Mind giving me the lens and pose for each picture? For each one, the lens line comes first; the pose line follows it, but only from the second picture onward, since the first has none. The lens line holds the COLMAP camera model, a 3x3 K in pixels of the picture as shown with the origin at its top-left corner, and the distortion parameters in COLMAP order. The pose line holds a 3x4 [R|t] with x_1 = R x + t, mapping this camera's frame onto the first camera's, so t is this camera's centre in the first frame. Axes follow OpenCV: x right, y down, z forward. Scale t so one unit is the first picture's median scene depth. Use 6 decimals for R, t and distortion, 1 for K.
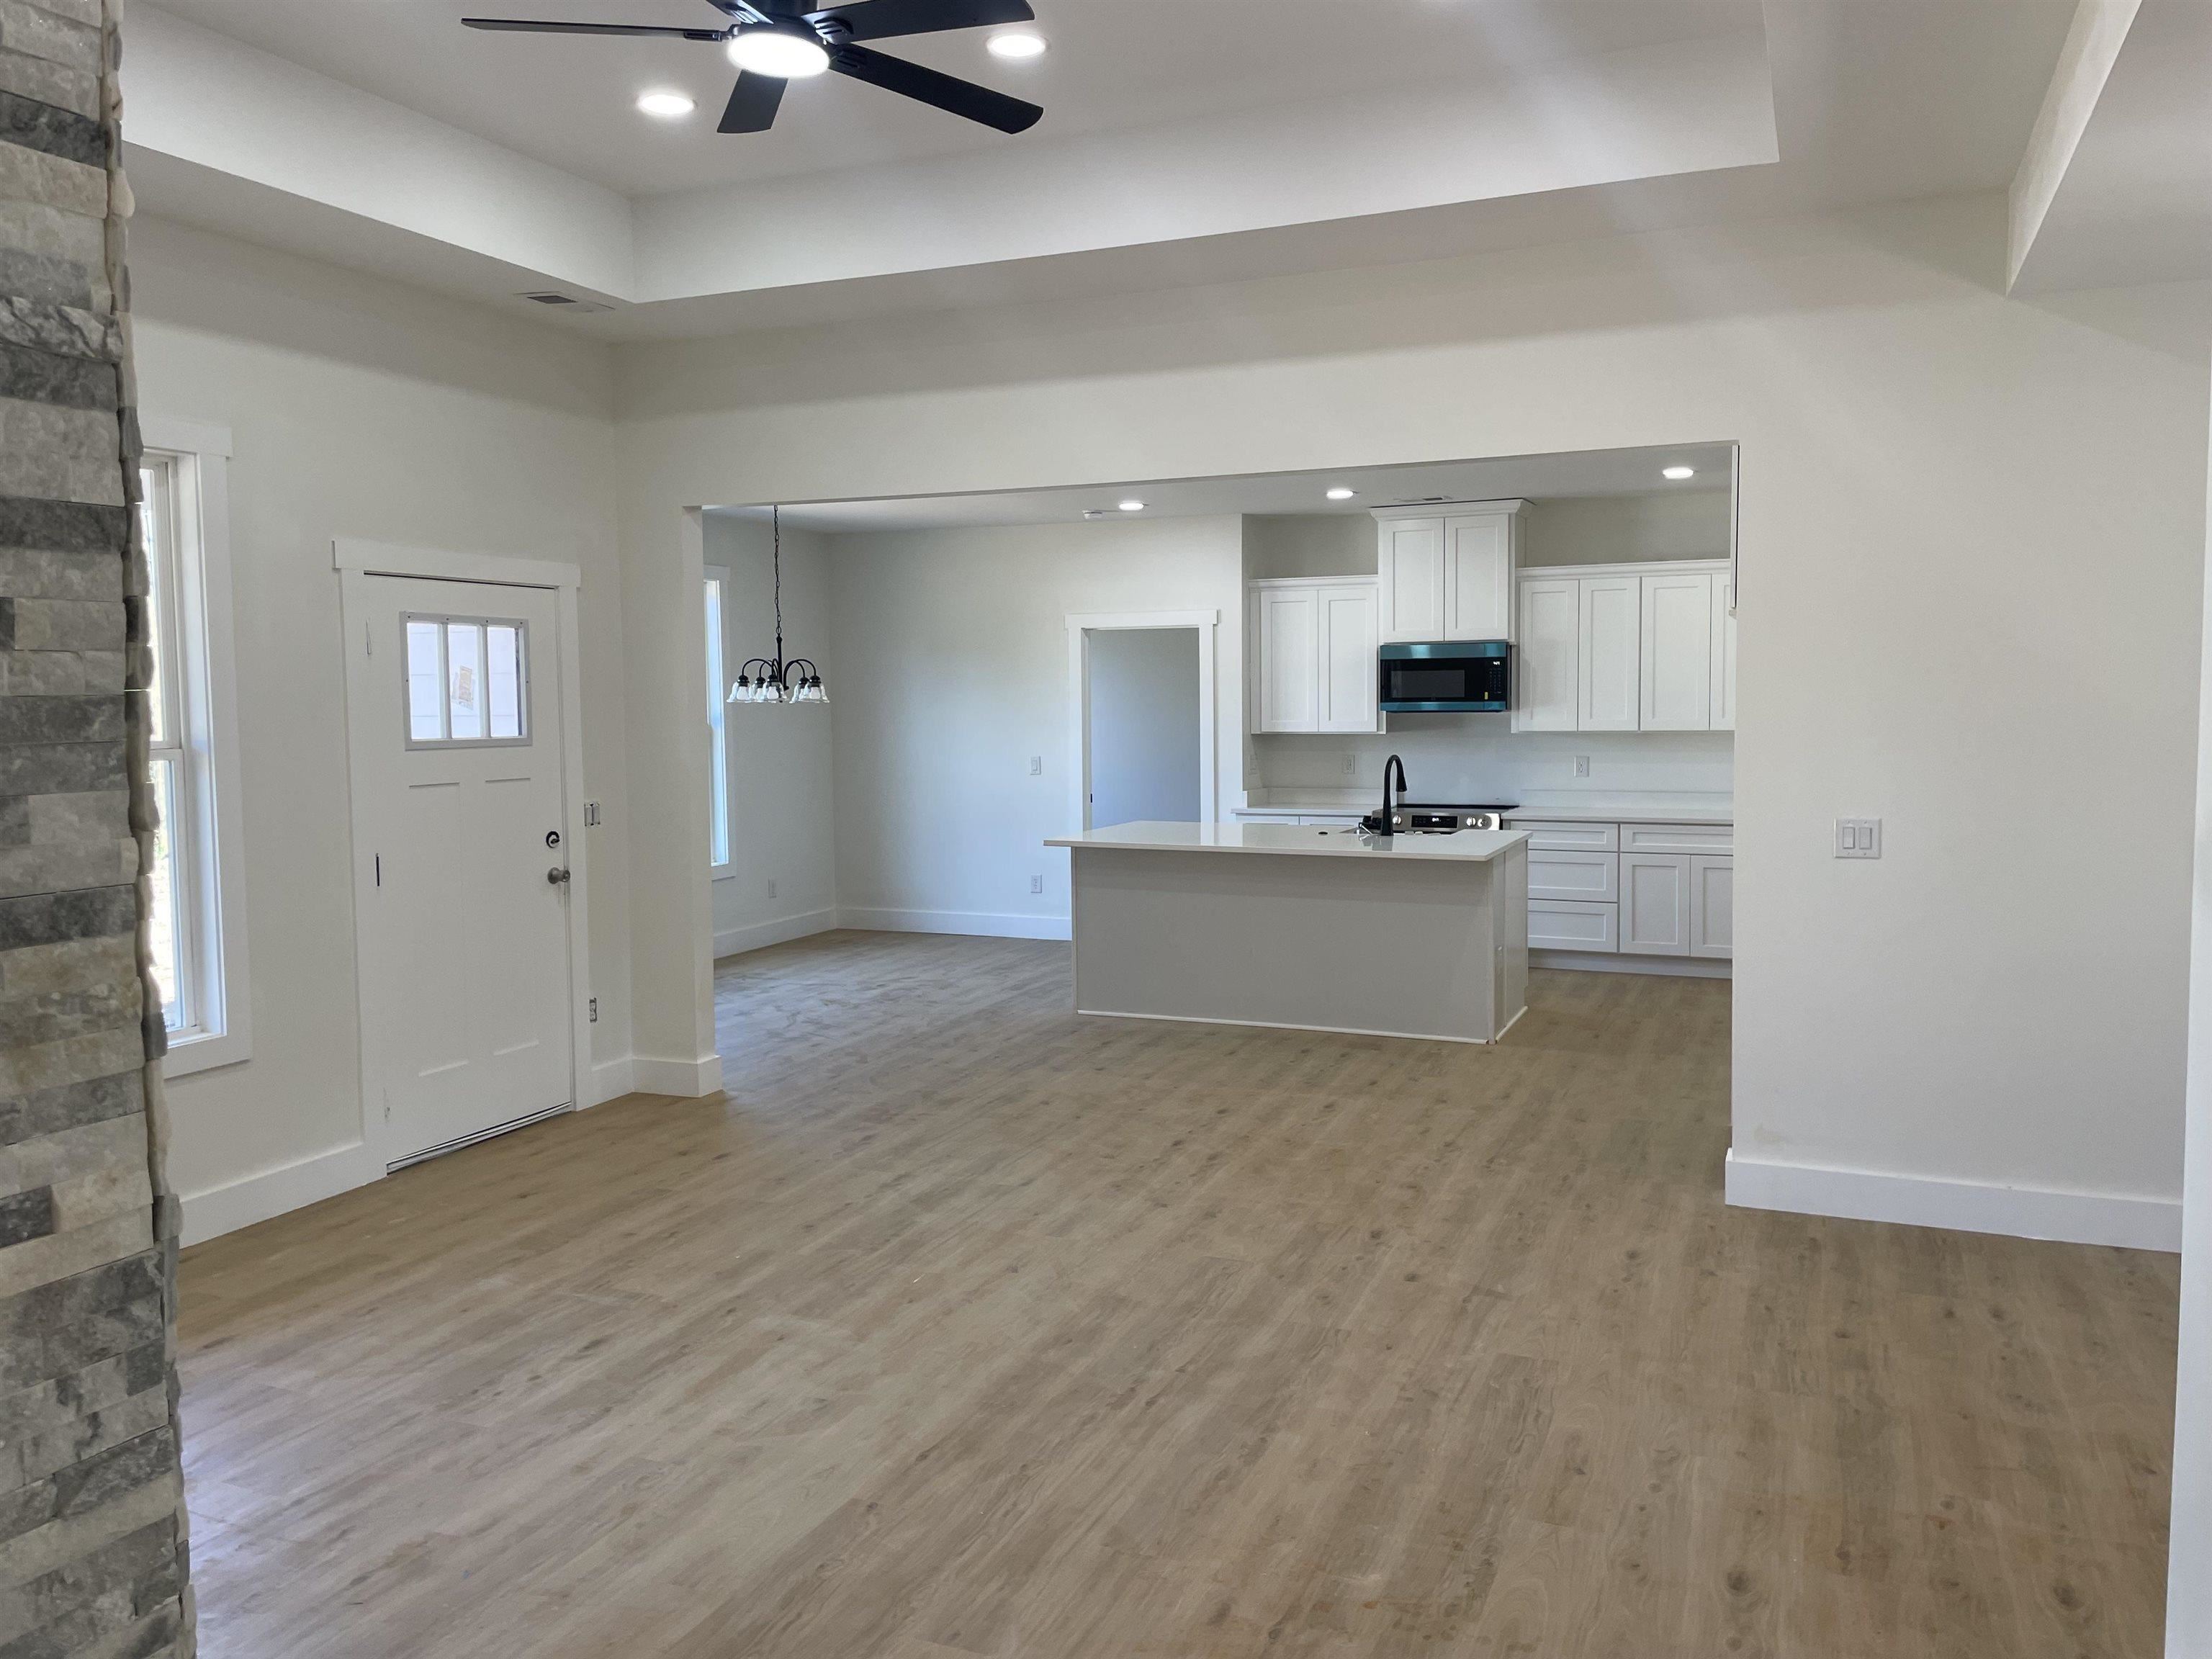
lens RADIAL K [[1679.7, 0, 1110.8], [0, 1679.7, 829.3], [0, 0, 1]] dist [0.053733, -0.056351]
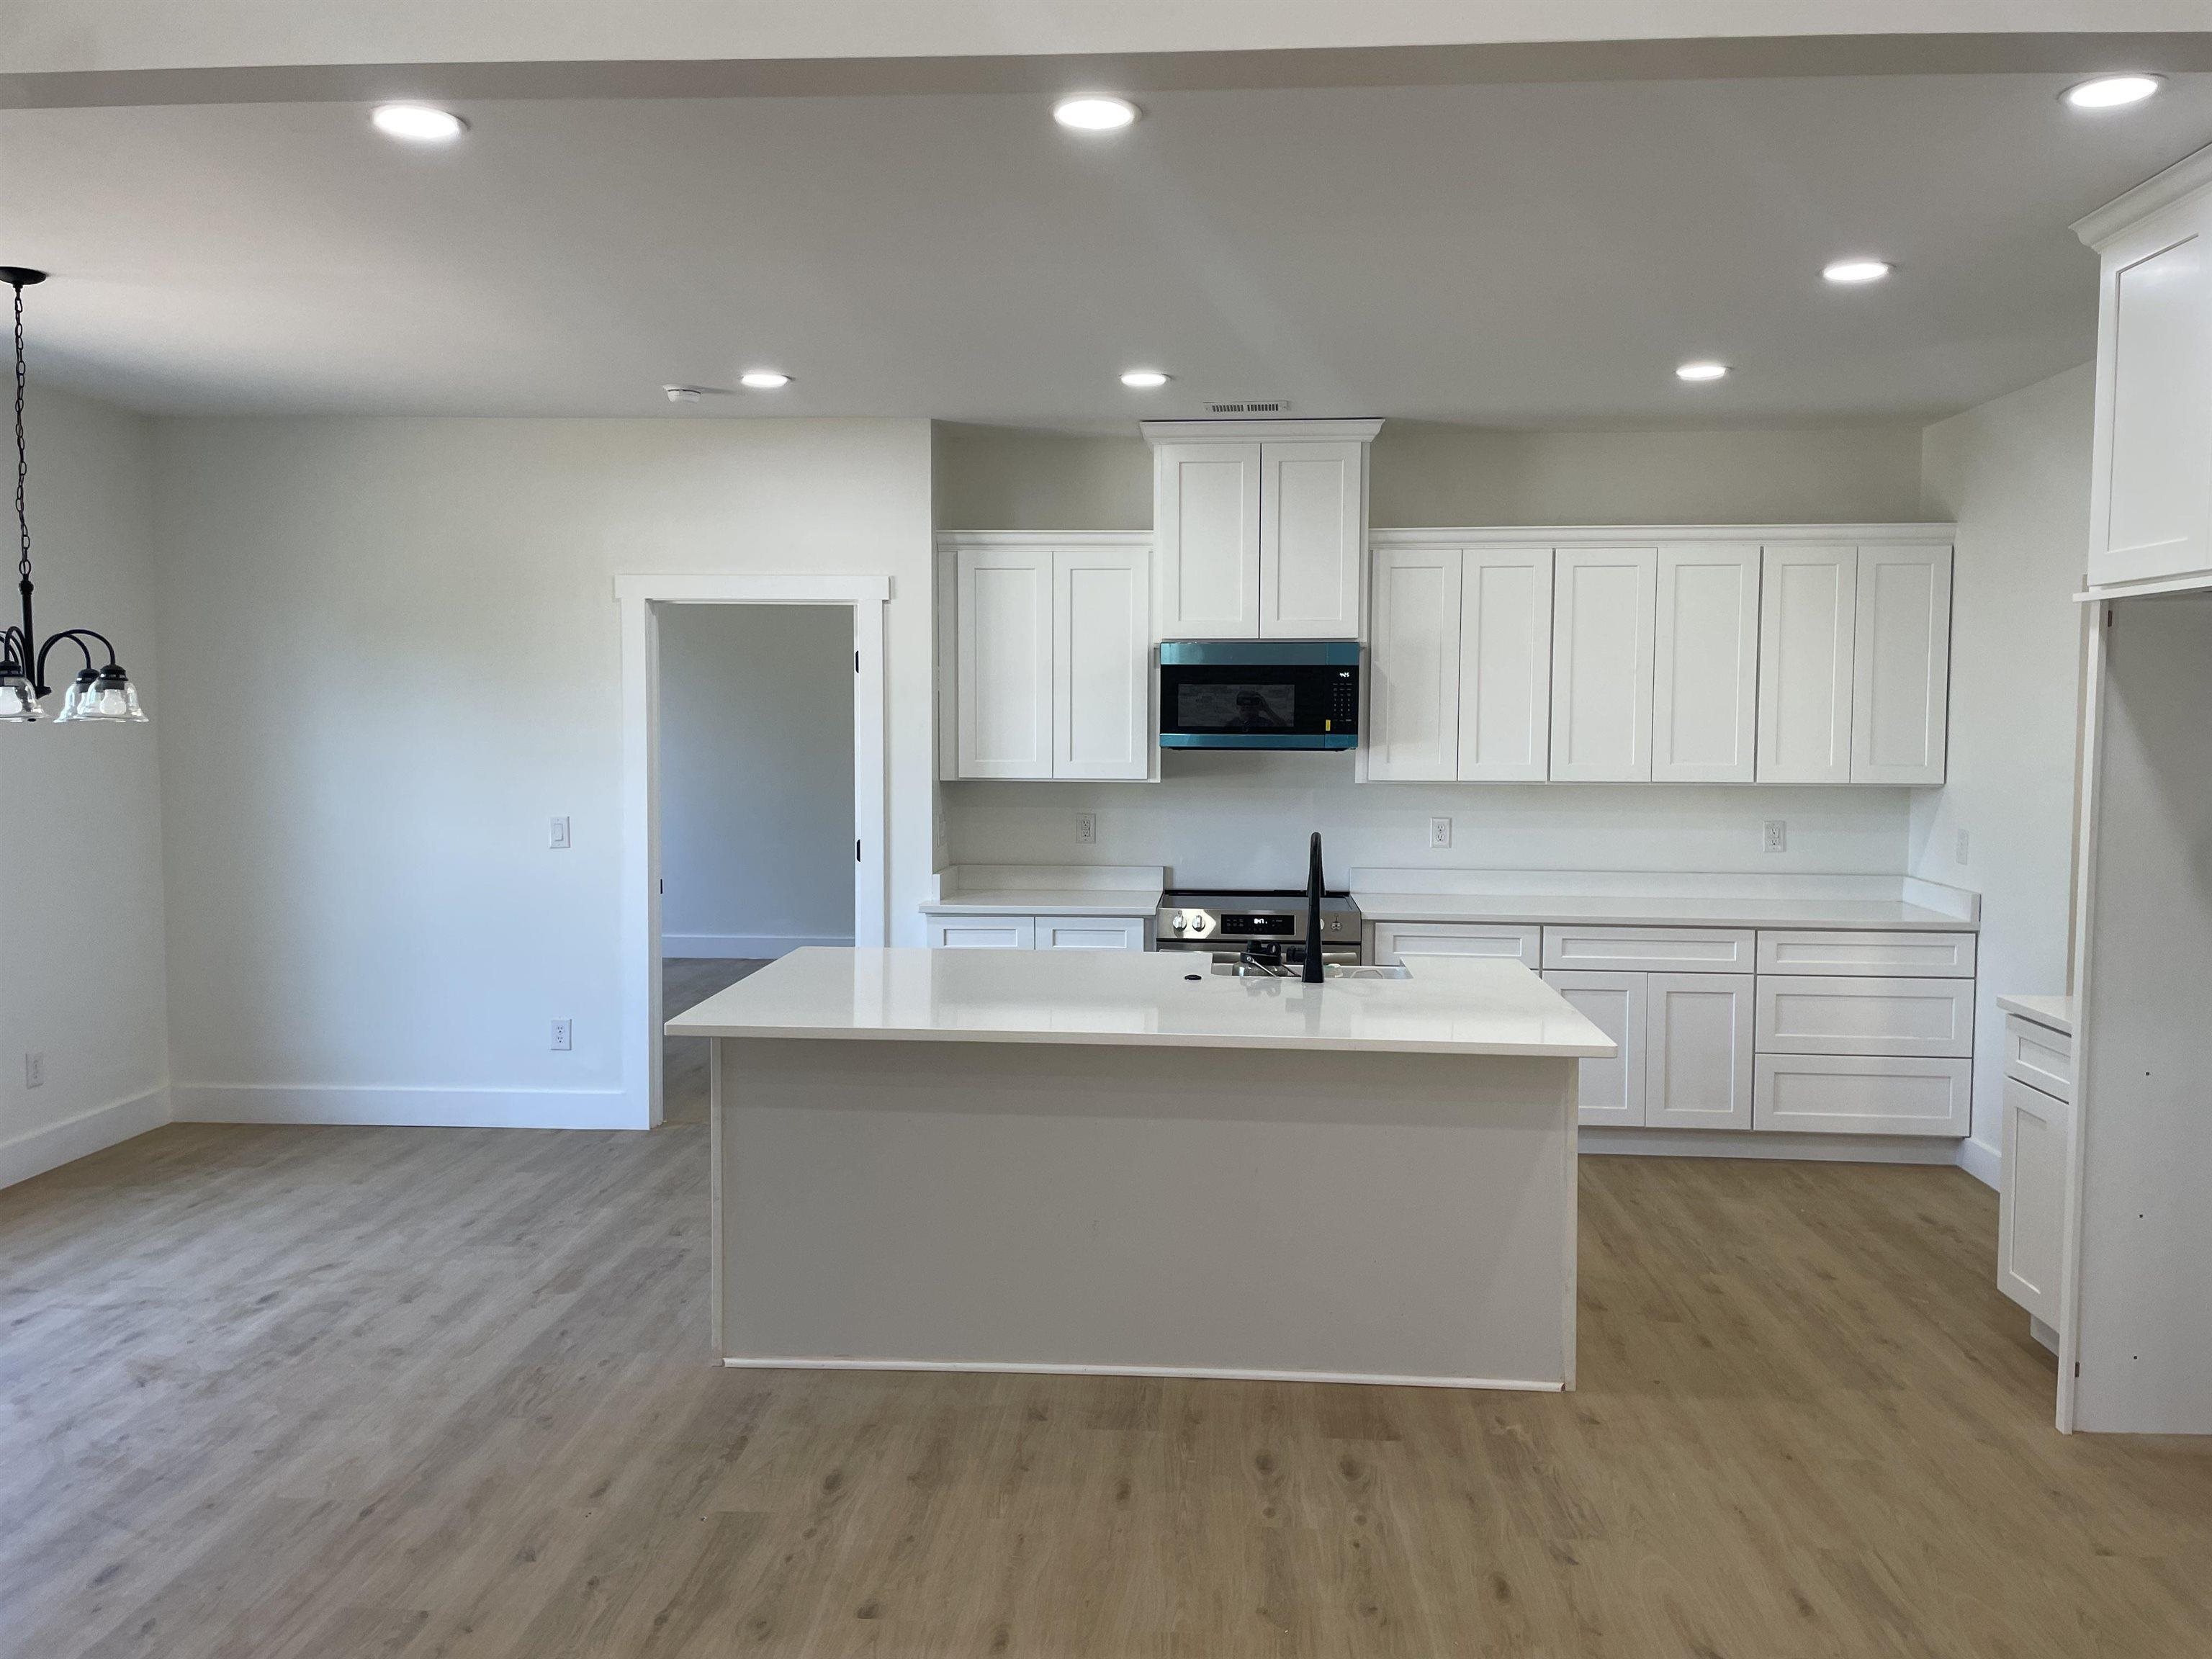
lens RADIAL K [[1679.7, 0, 1117.0], [0, 1679.7, 811.5], [0, 0, 1]] dist [0.053733, -0.056351]
pose [[0.942509, -0.005067, 0.334142, -0.107091], [0.012318, 0.999732, -0.019586, -0.057383], [-0.333953, 0.022576, 0.942319, 0.698367]]
